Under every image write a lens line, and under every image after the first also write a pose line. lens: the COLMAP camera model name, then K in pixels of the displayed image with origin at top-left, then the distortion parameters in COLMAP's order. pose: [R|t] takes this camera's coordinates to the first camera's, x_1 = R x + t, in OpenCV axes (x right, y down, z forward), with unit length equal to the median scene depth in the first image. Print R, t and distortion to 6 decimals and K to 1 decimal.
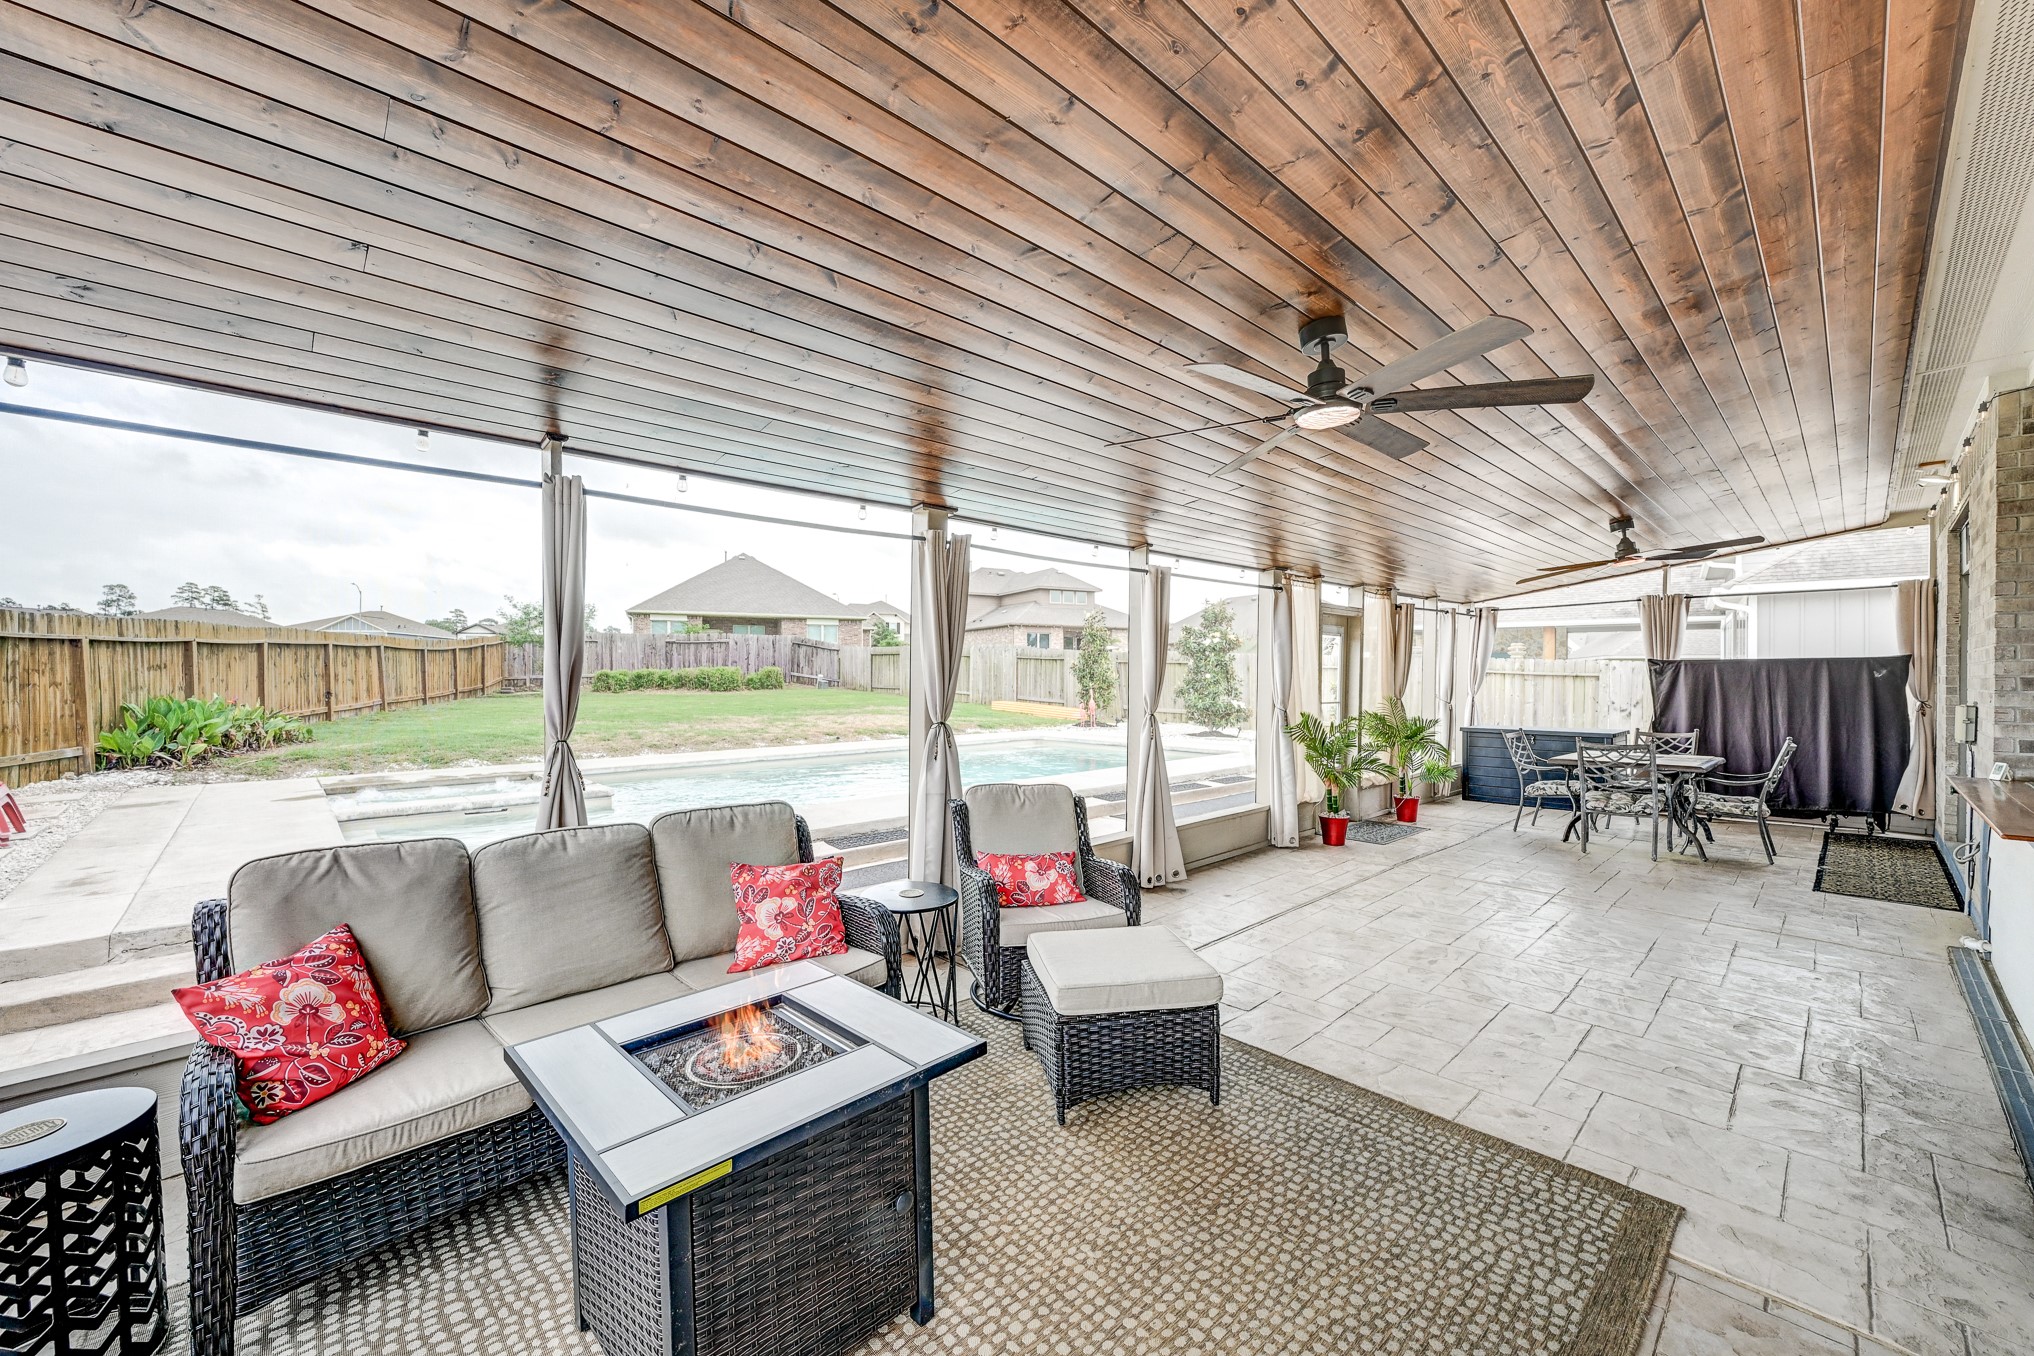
lens RADIAL K [[794.5, 0, 1011.3], [0, 794.5, 677.8], [0, 0, 1]] dist [-0.002017, 0.000251]
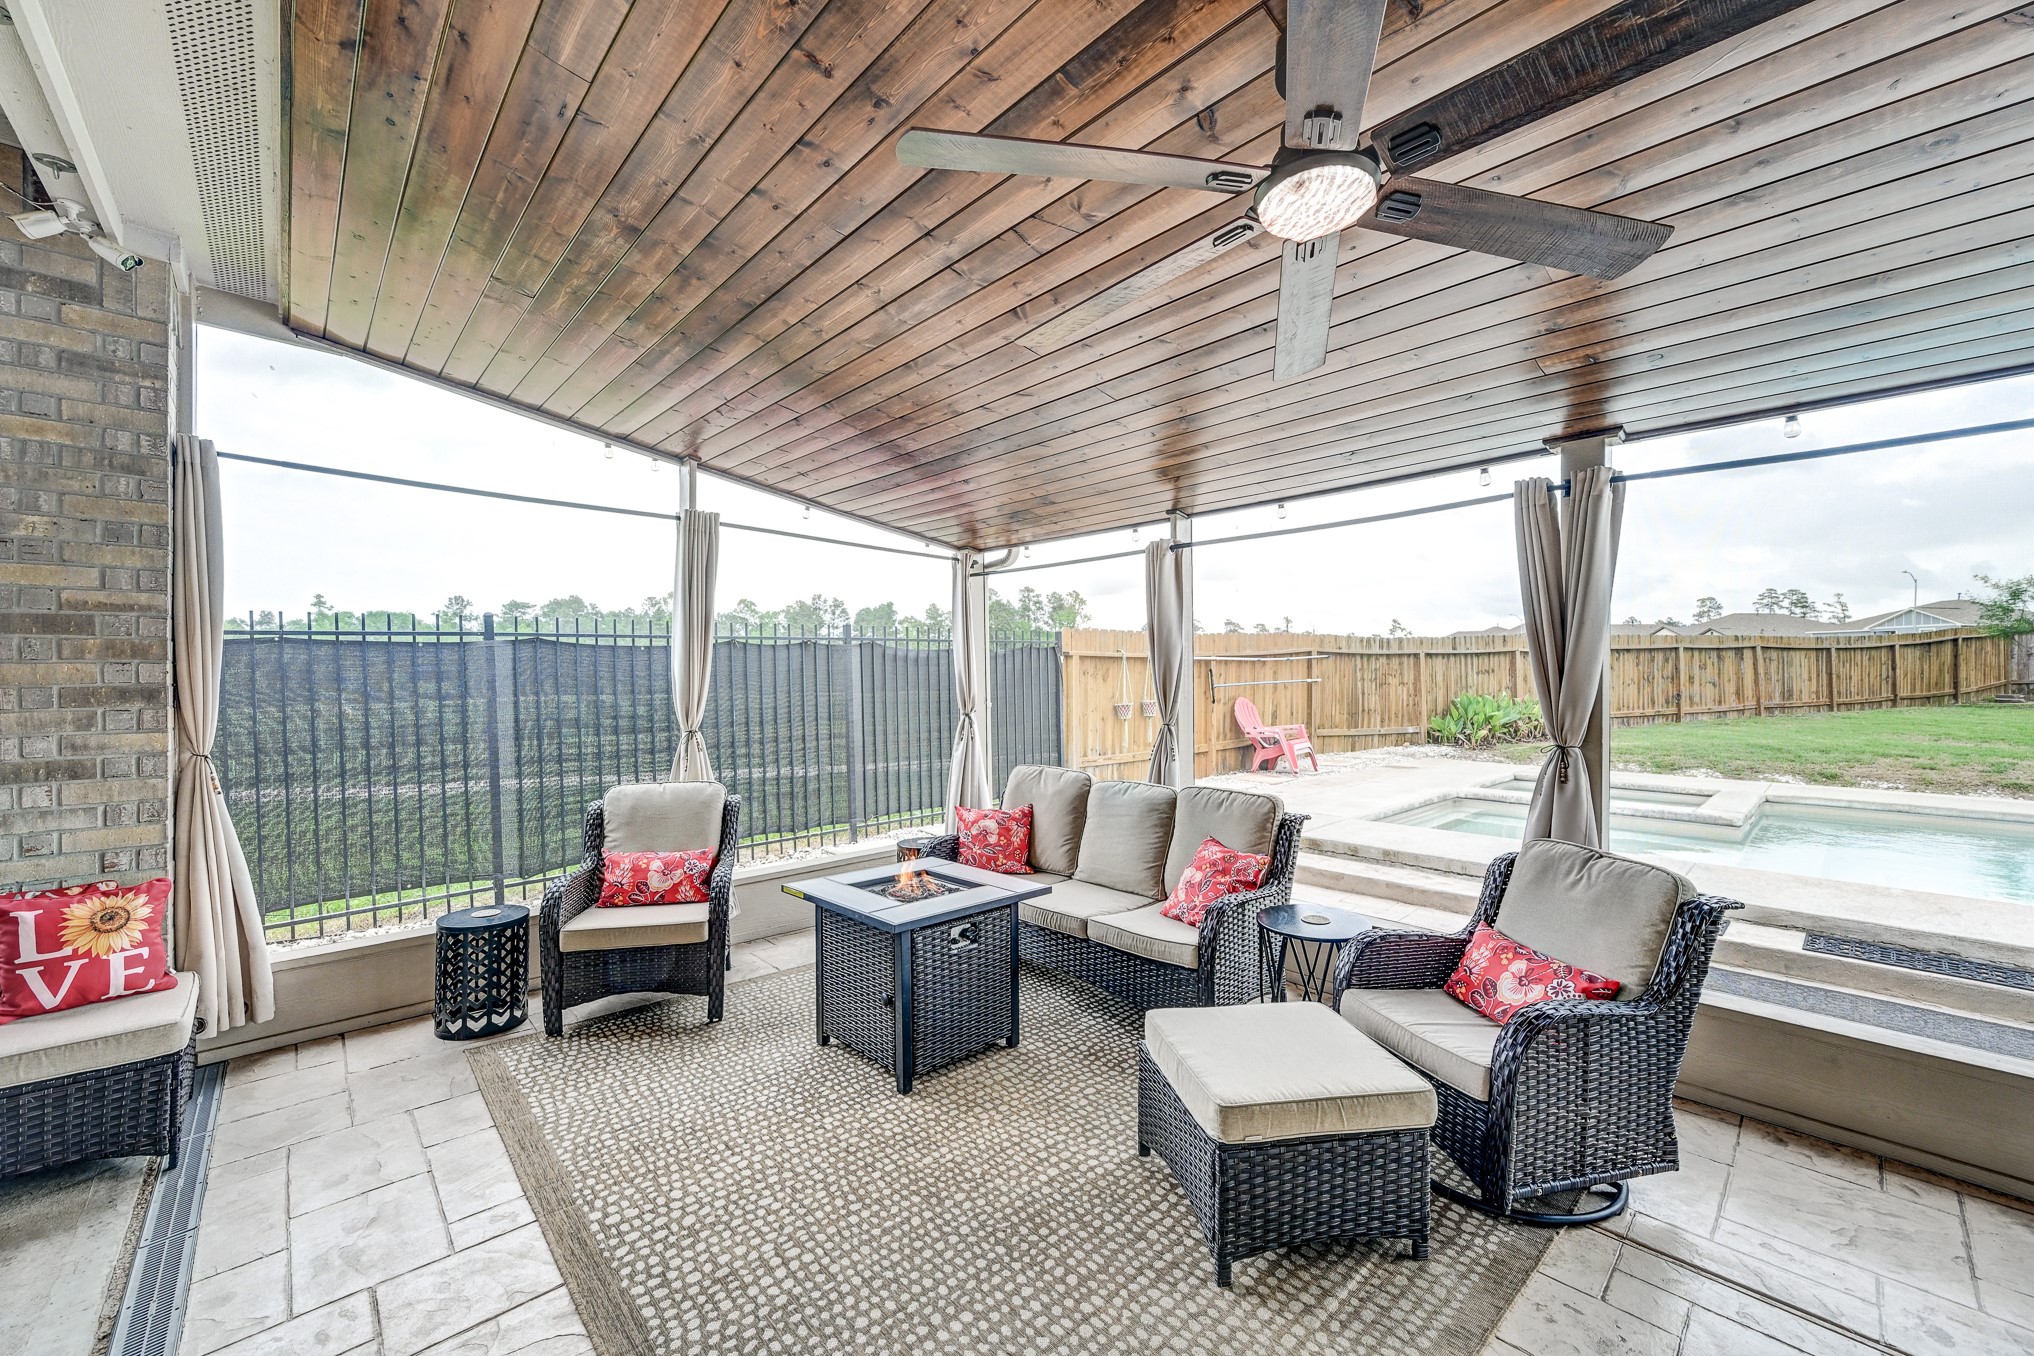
lens RADIAL K [[794.5, 0, 1019.6], [0, 794.5, 677.5], [0, 0, 1]] dist [-0.002017, 0.000251]
pose [[-0.000193, -0.000233, -1.000000, 0.169950], [-0.002754, 0.999996, -0.000233, -0.000822], [0.999996, 0.002754, -0.000194, 0.143821]]
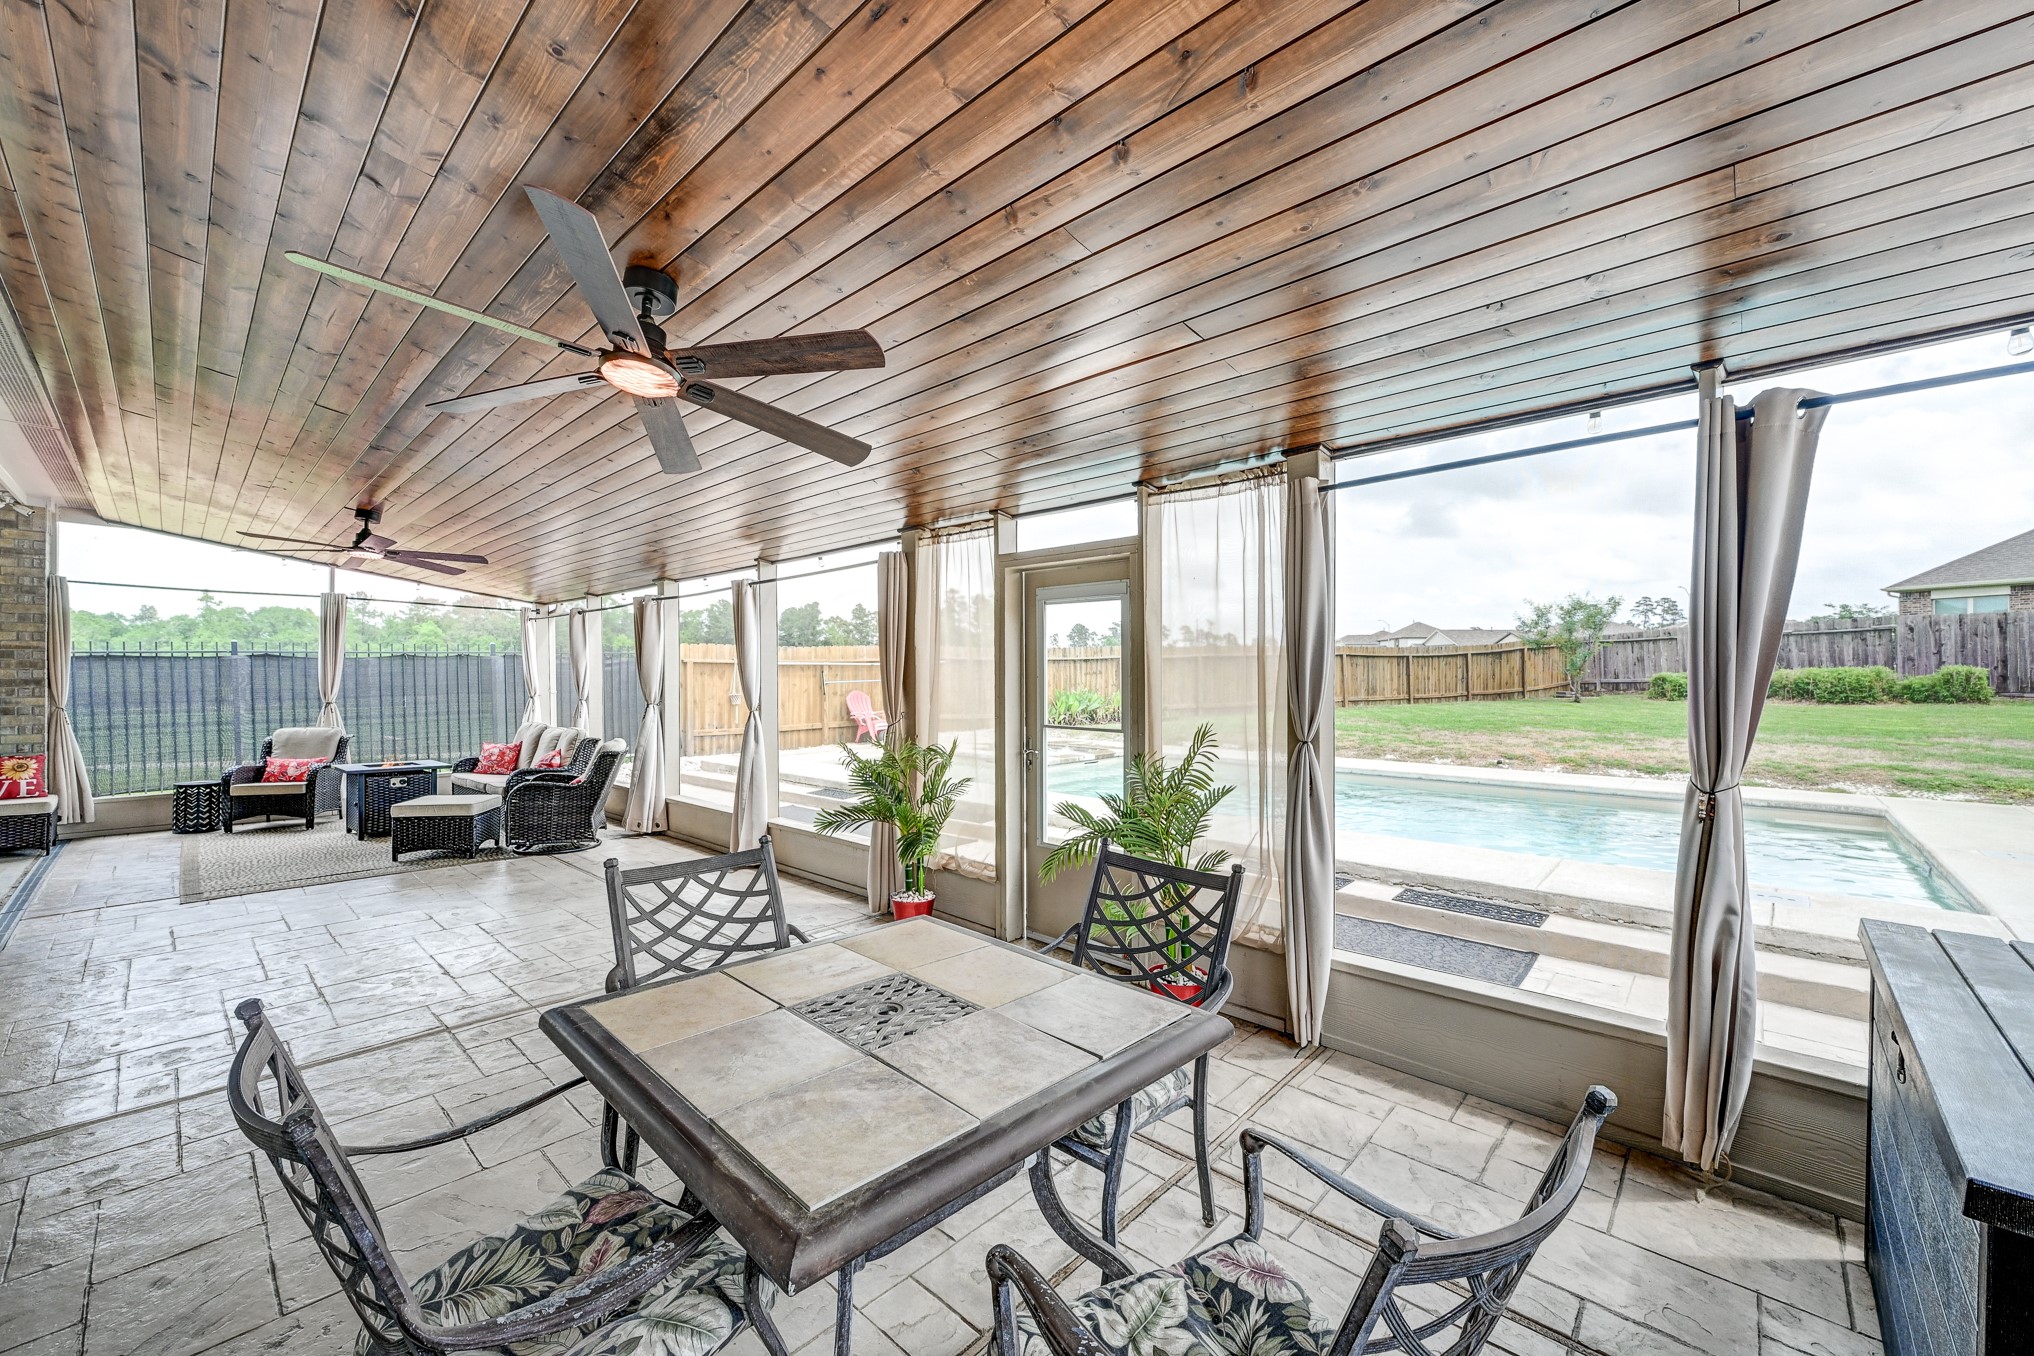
lens RADIAL K [[794.5, 0, 1023.4], [0, 794.5, 675.2], [0, 0, 1]] dist [-0.002017, 0.000251]
pose [[0.072207, -0.002636, -0.997386, 0.476644], [-0.005349, 0.999981, -0.003030, -0.002039], [0.997375, 0.005554, 0.072192, 0.469496]]
